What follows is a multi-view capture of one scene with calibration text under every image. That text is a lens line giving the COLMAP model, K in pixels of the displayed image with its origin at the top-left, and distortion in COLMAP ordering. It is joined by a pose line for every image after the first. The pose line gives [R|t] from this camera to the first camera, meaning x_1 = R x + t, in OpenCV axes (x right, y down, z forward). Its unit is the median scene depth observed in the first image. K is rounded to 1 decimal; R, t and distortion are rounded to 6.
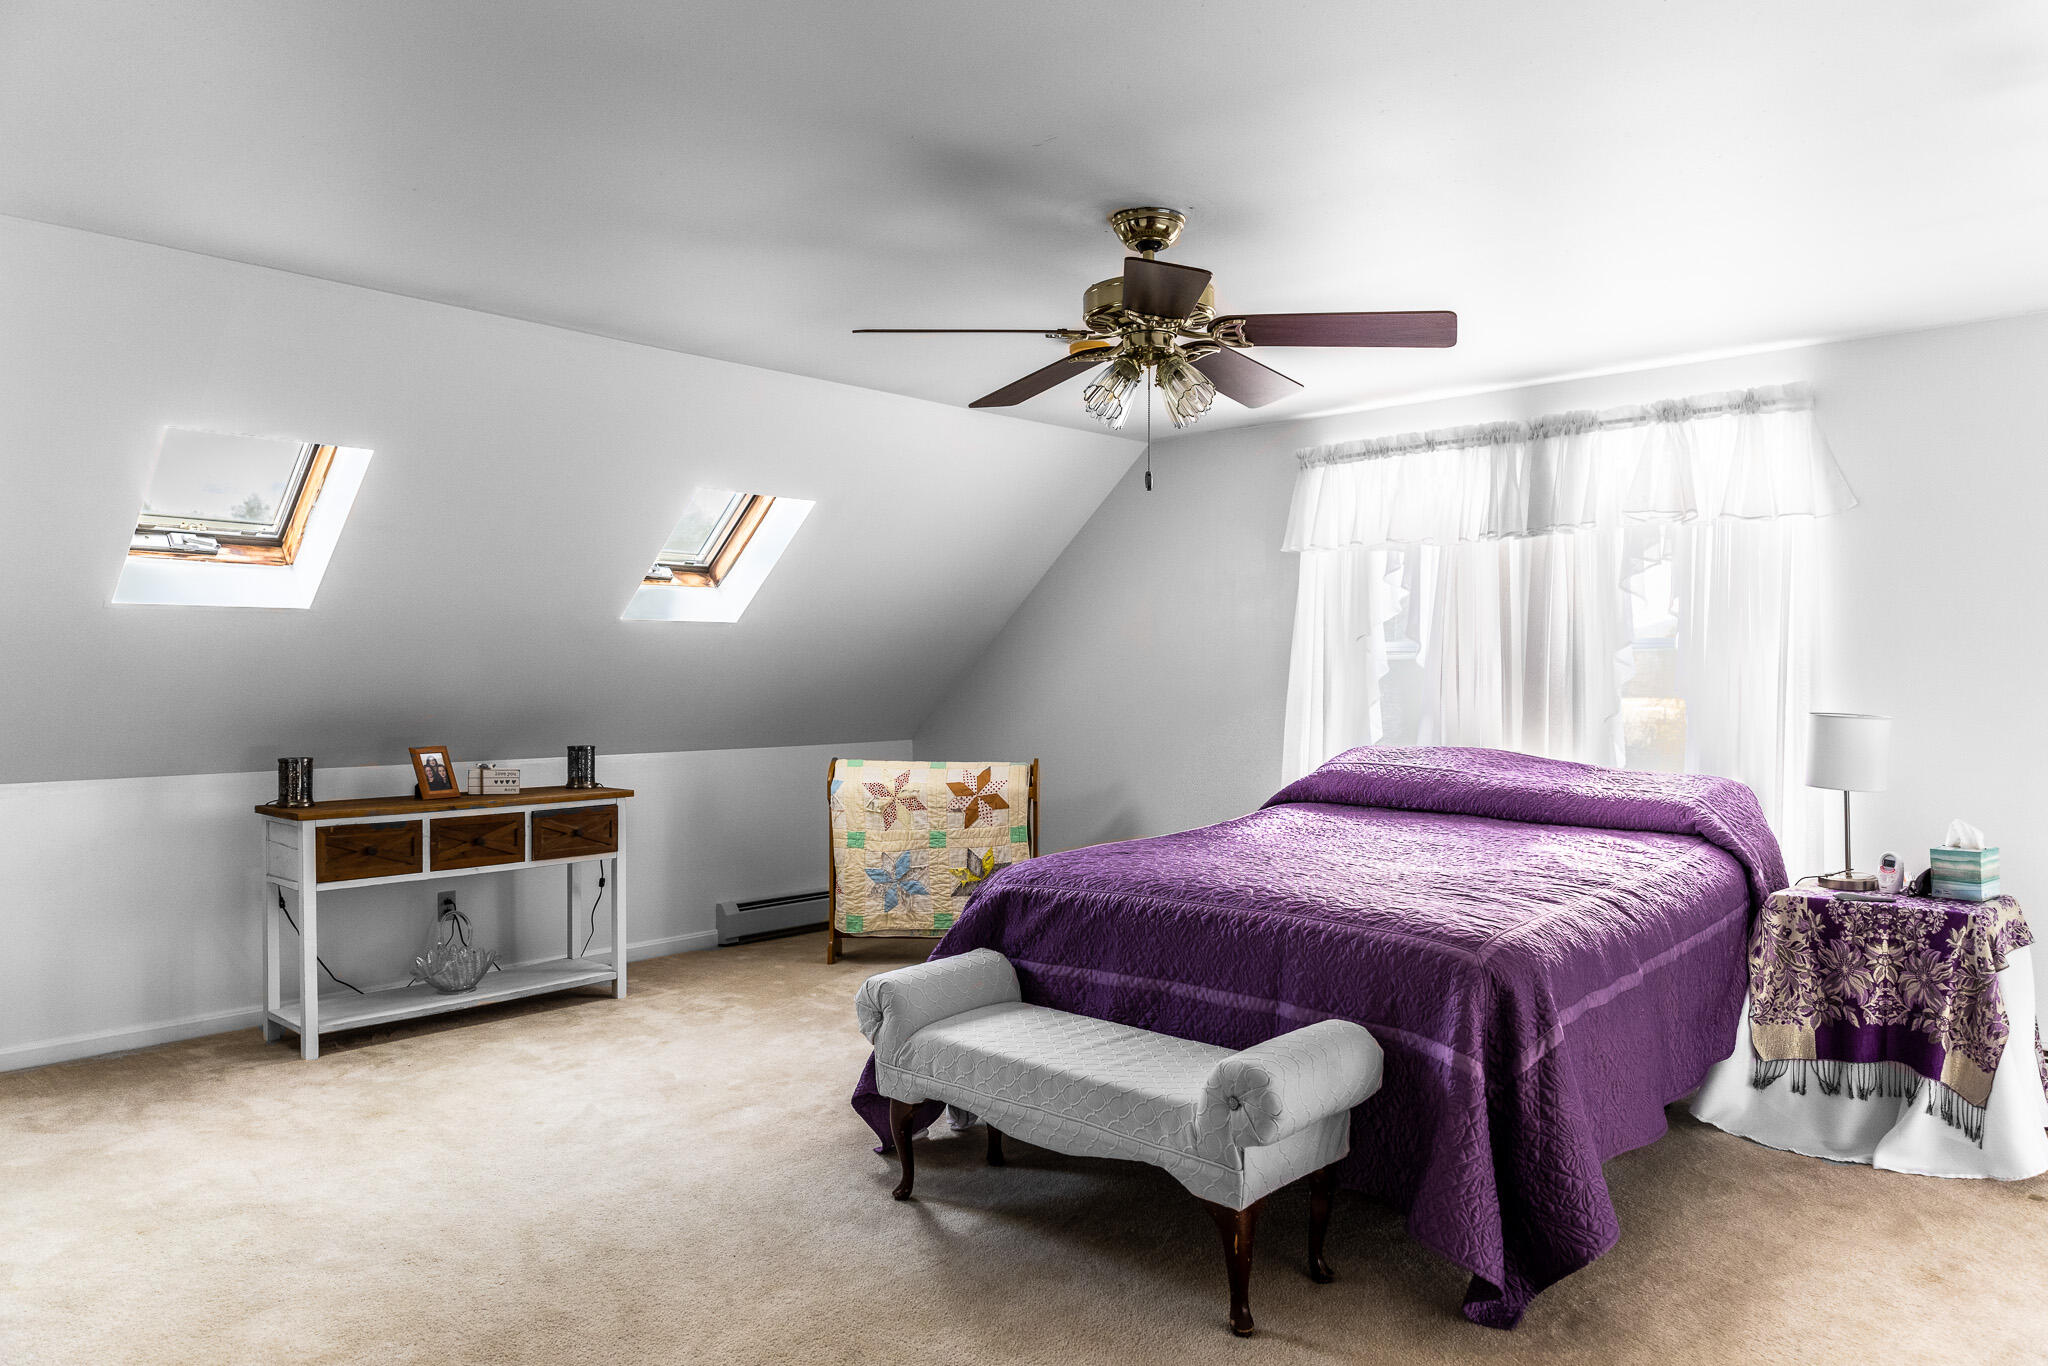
lens RADIAL K [[1393.6, 0, 1021.3], [0, 1393.6, 689.1], [0, 0, 1]] dist [0.009035, 0.000624]
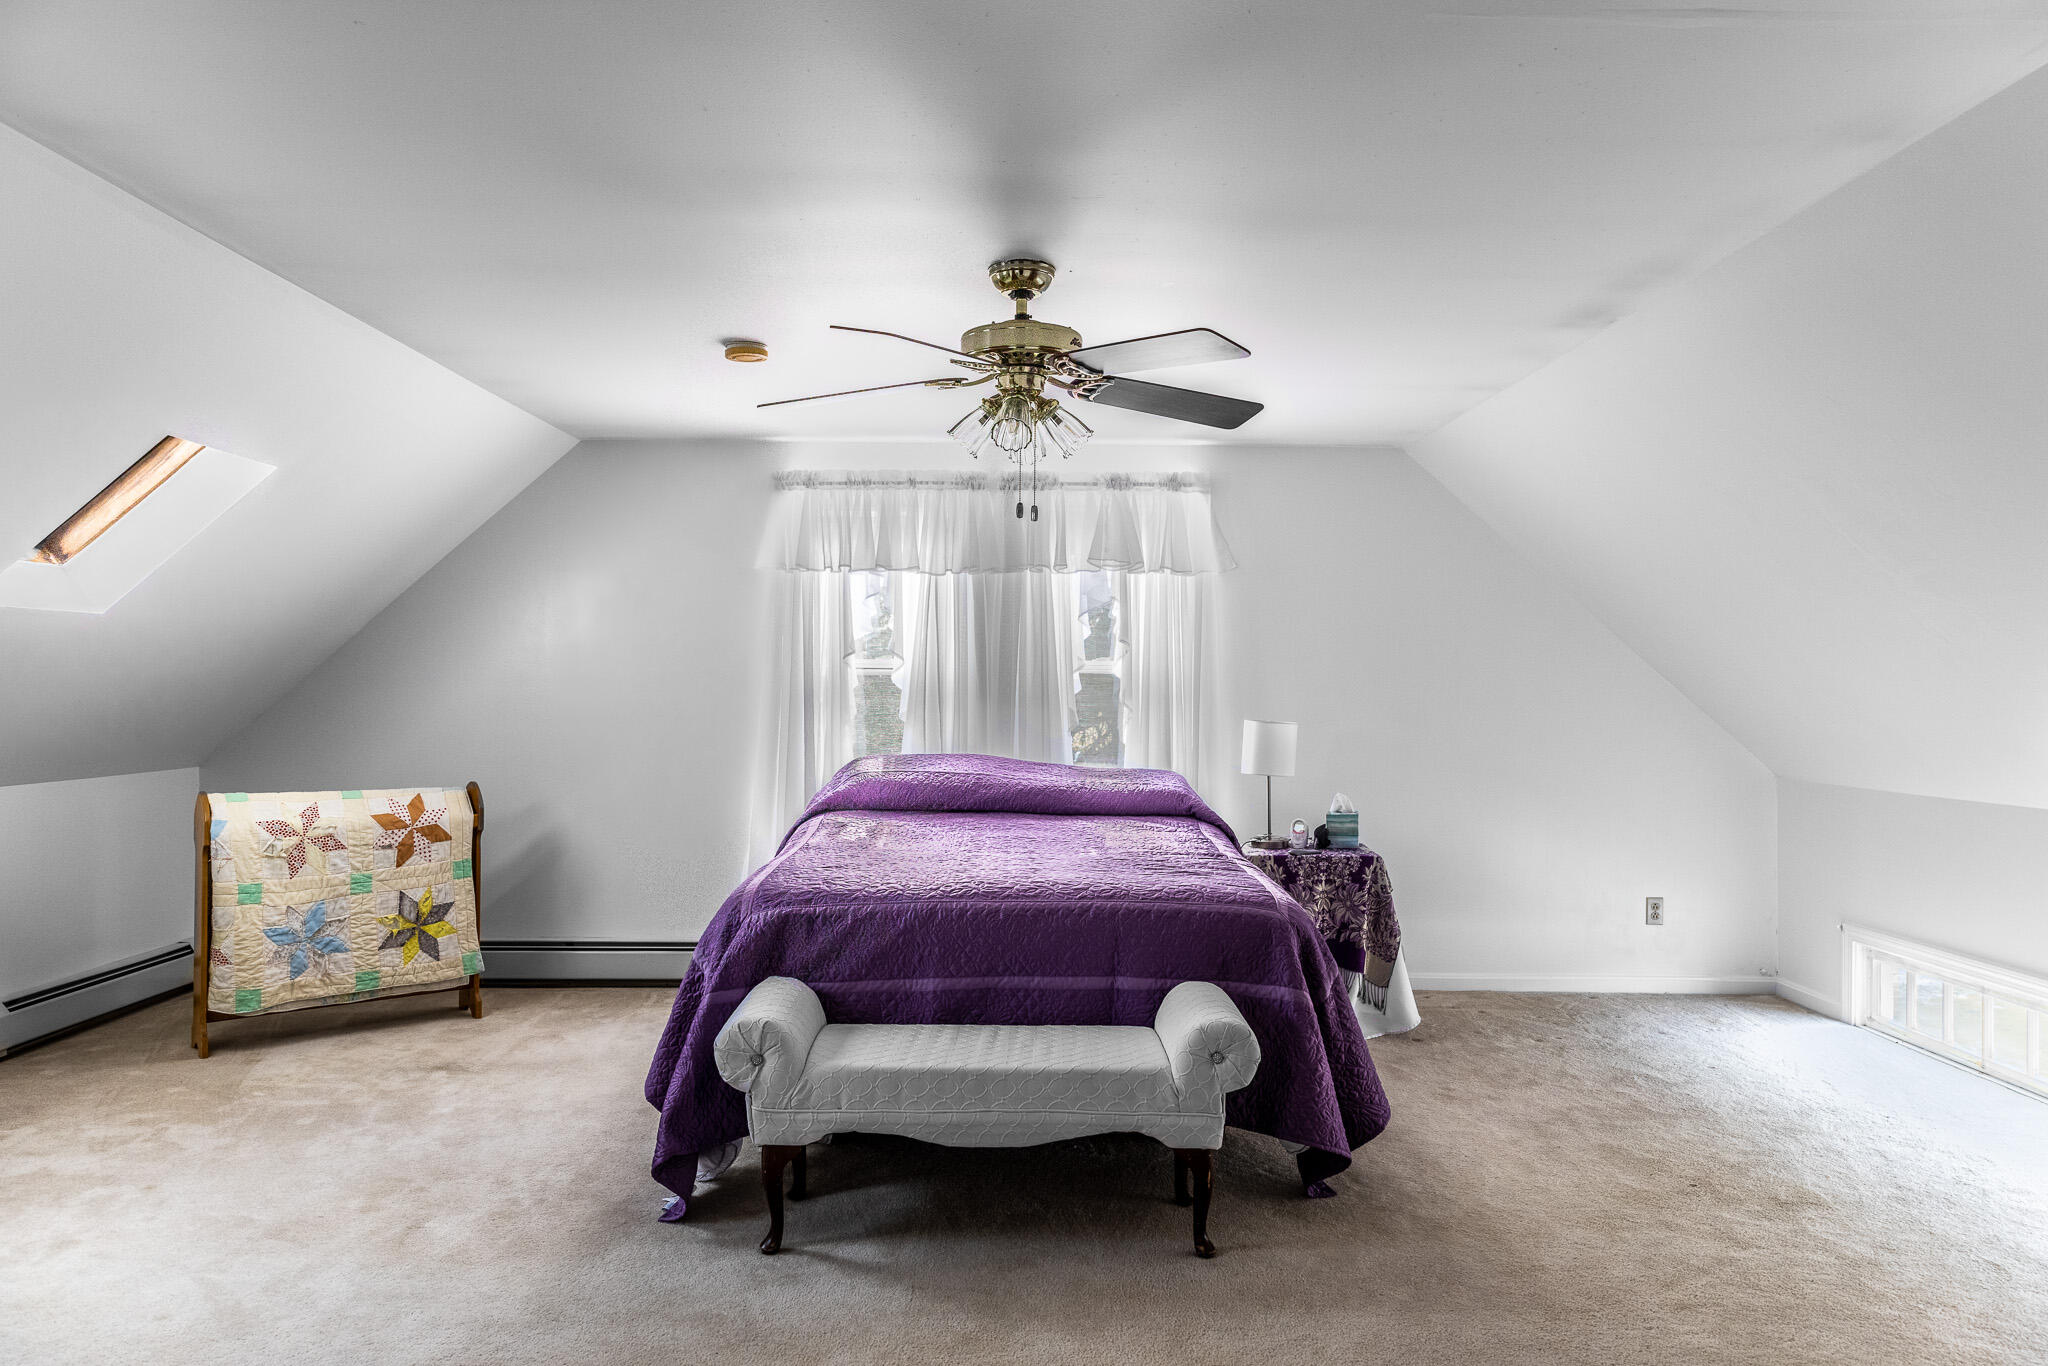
lens RADIAL K [[1393.6, 0, 1020.9], [0, 1393.6, 683.0], [0, 0, 1]] dist [0.009035, 0.000624]
pose [[0.717525, 0.008111, 0.696485, -0.512286], [0.000511, 0.999926, -0.012171, -0.002604], [-0.696532, 0.009089, 0.717468, 0.176515]]
